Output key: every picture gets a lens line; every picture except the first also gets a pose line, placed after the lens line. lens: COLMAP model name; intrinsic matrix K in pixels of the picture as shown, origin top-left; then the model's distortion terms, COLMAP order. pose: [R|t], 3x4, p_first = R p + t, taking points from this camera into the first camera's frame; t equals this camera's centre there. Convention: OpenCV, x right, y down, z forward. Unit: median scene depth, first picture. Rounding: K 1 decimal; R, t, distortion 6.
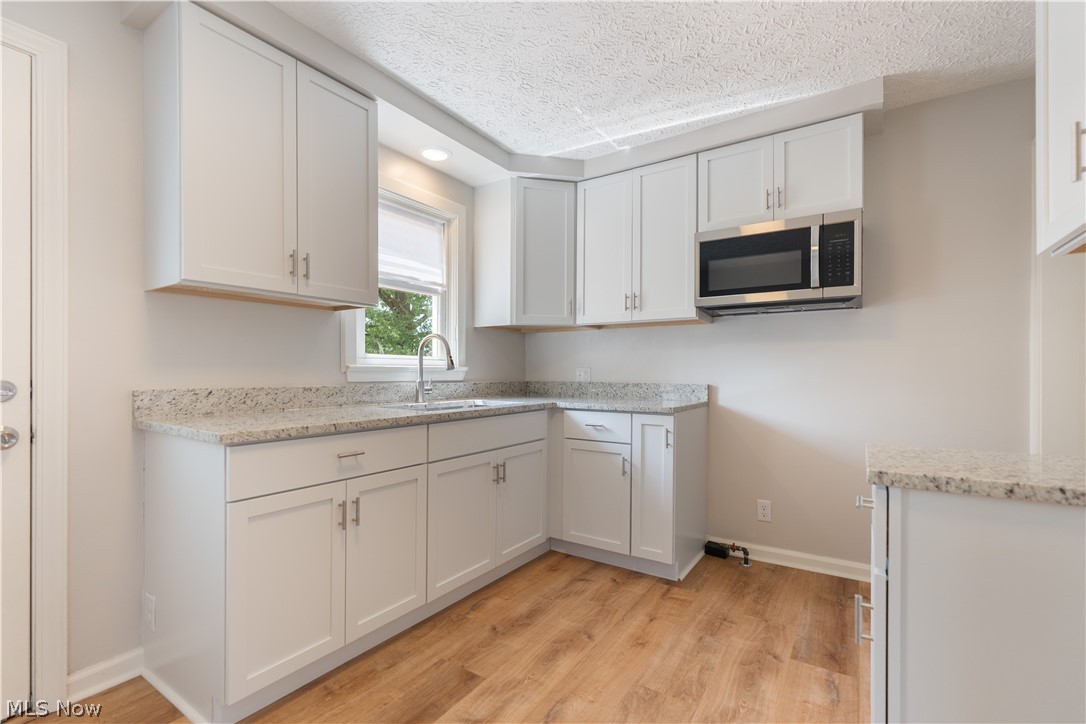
lens RADIAL K [[500.3, 0, 544.0], [0, 500.3, 374.7], [0, 0, 1]] dist [-0.001433, 0.000054]
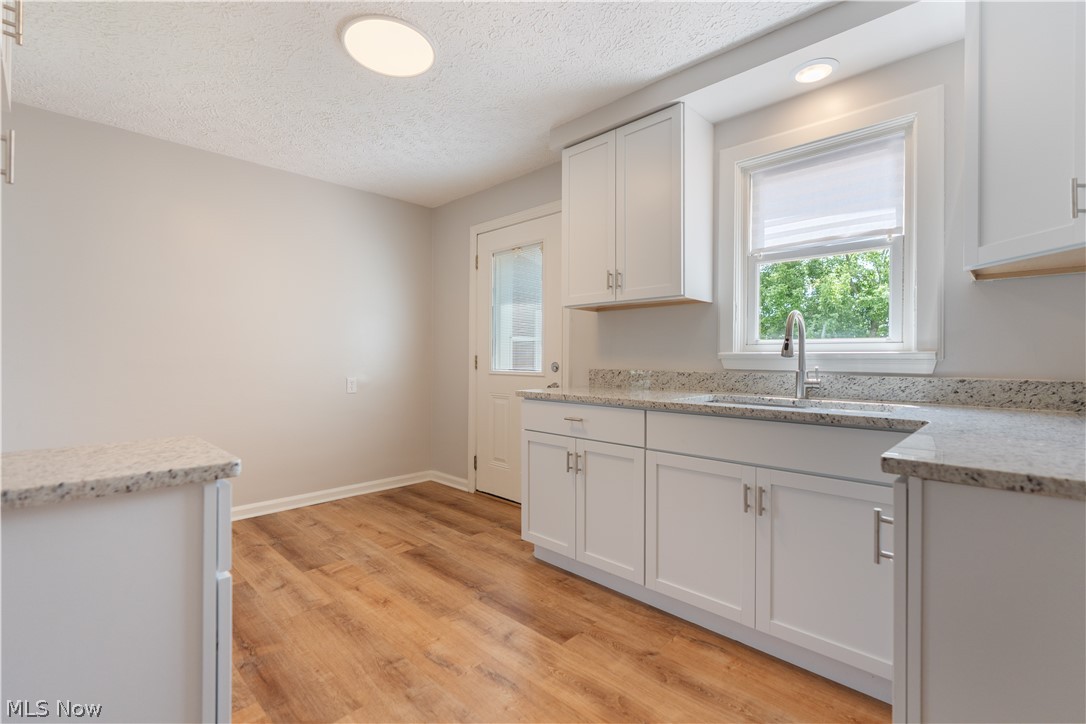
lens RADIAL K [[491.5, 0, 538.6], [0, 491.5, 360.1], [0, 0, 1]] dist [-0.002051, 0.000339]
pose [[-0.204997, 0.001521, -0.978761, 0.760157], [-0.011043, 0.999932, 0.003866, -0.004261], [0.978700, 0.011601, -0.204966, 0.956881]]
